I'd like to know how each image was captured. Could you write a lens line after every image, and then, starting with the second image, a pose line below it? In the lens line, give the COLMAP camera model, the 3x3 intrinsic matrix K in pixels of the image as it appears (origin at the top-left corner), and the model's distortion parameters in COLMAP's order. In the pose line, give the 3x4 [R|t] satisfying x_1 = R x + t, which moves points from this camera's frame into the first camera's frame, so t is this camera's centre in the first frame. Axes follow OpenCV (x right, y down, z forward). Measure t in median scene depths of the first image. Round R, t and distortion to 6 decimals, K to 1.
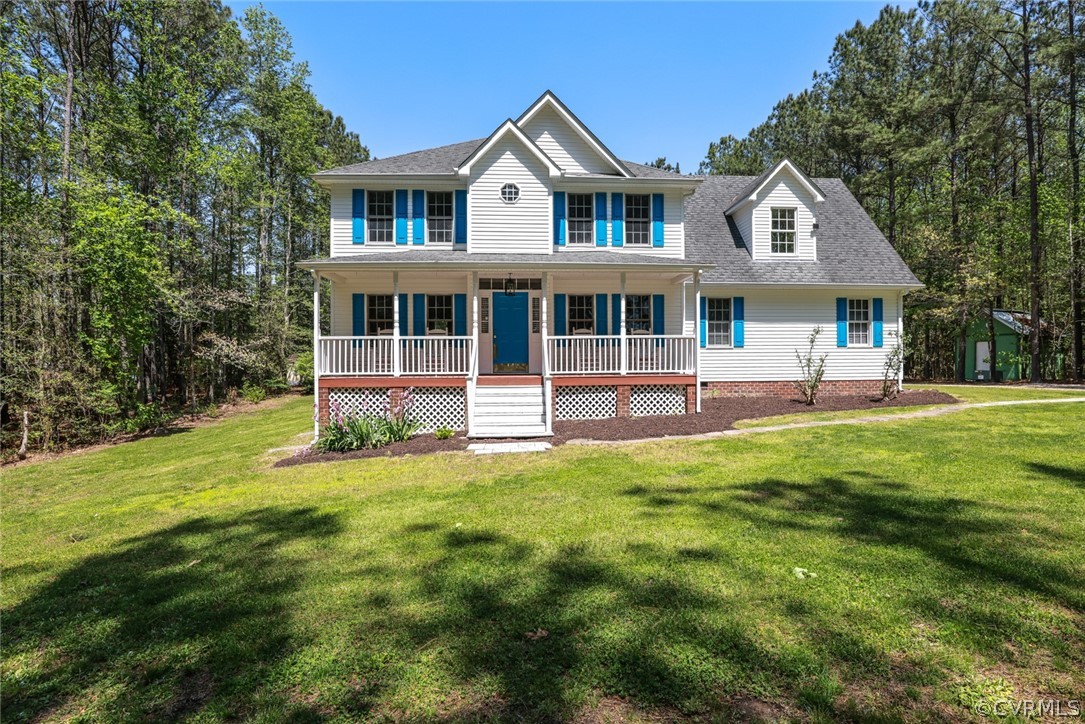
lens RADIAL K [[495.6, 0, 547.8], [0, 495.6, 364.4], [0, 0, 1]] dist [-0.033957, 0.003924]
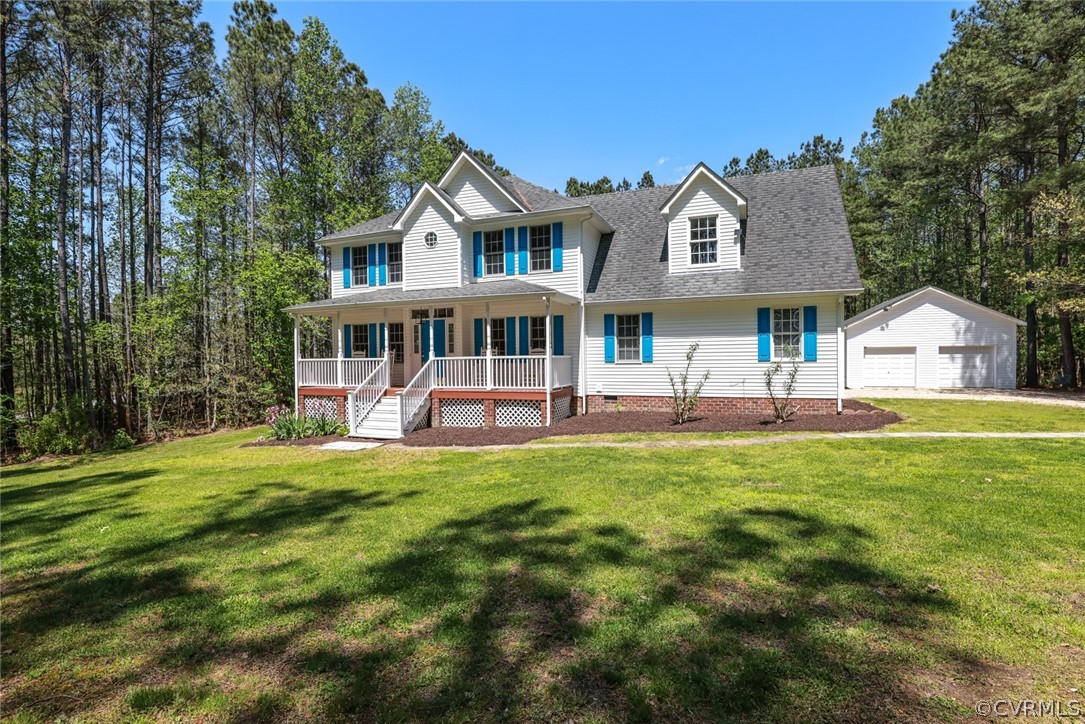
lens RADIAL K [[491.7, 0, 542.3], [0, 491.7, 350.0], [0, 0, 1]] dist [0.002284, 0.000228]
pose [[0.911845, -0.019933, -0.410051, 0.632464], [-0.006375, 0.998013, -0.062690, 0.001175], [0.410485, 0.059778, 0.909906, 0.019358]]
